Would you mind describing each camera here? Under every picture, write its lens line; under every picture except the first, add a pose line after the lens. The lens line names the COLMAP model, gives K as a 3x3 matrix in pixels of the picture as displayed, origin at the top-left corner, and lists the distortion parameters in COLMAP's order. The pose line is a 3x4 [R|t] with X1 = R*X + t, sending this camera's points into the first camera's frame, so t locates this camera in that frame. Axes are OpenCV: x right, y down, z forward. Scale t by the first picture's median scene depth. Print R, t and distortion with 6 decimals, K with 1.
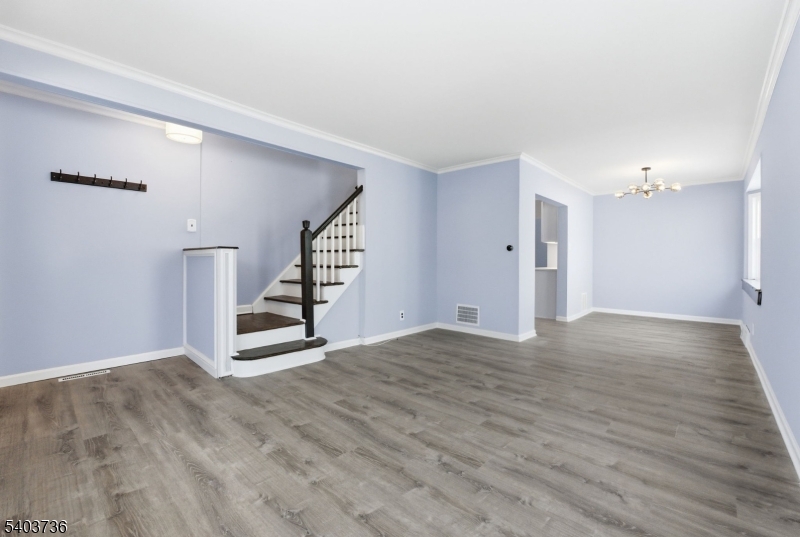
lens RADIAL K [[335.7, 0, 402.9], [0, 335.7, 262.0], [0, 0, 1]] dist [-0.011809, 0.000926]
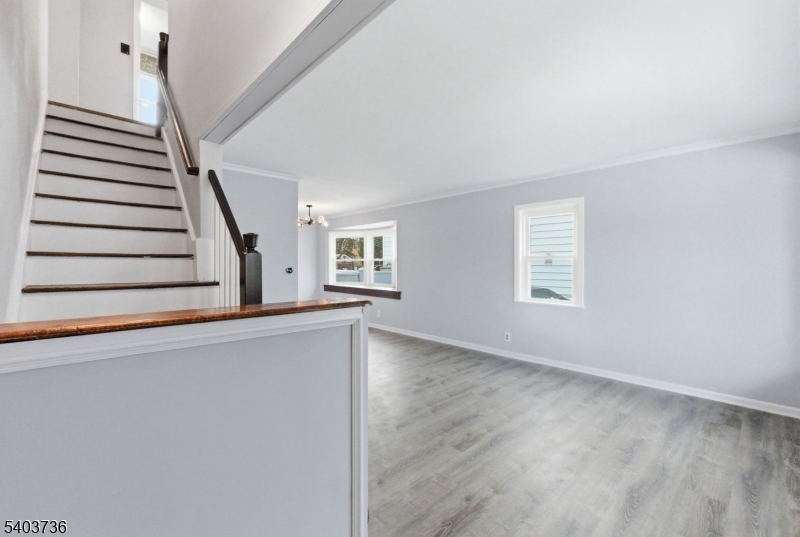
lens RADIAL K [[335.7, 0, 400.9], [0, 335.7, 264.3], [0, 0, 1]] dist [-0.011809, 0.000926]
pose [[0.107071, -0.006608, 0.994229, -0.982321], [0.010867, 0.999926, 0.005476, -0.096400], [-0.994192, 0.010218, 0.107135, 0.903707]]
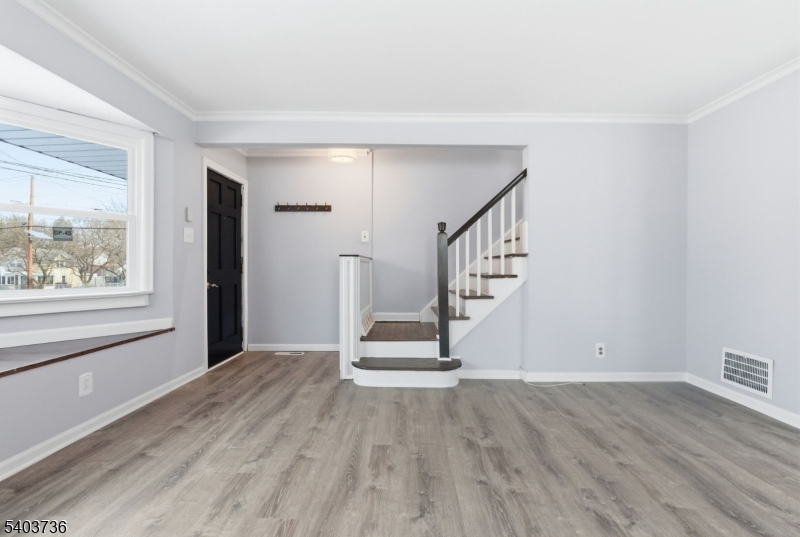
lens RADIAL K [[335.7, 0, 411.9], [0, 335.7, 271.6], [0, 0, 1]] dist [-0.011809, 0.000926]
pose [[0.682034, 0.010135, -0.731250, 0.373772], [-0.006912, 0.999949, 0.007412, -0.002530], [0.731288, -0.000001, 0.682069, 0.441011]]
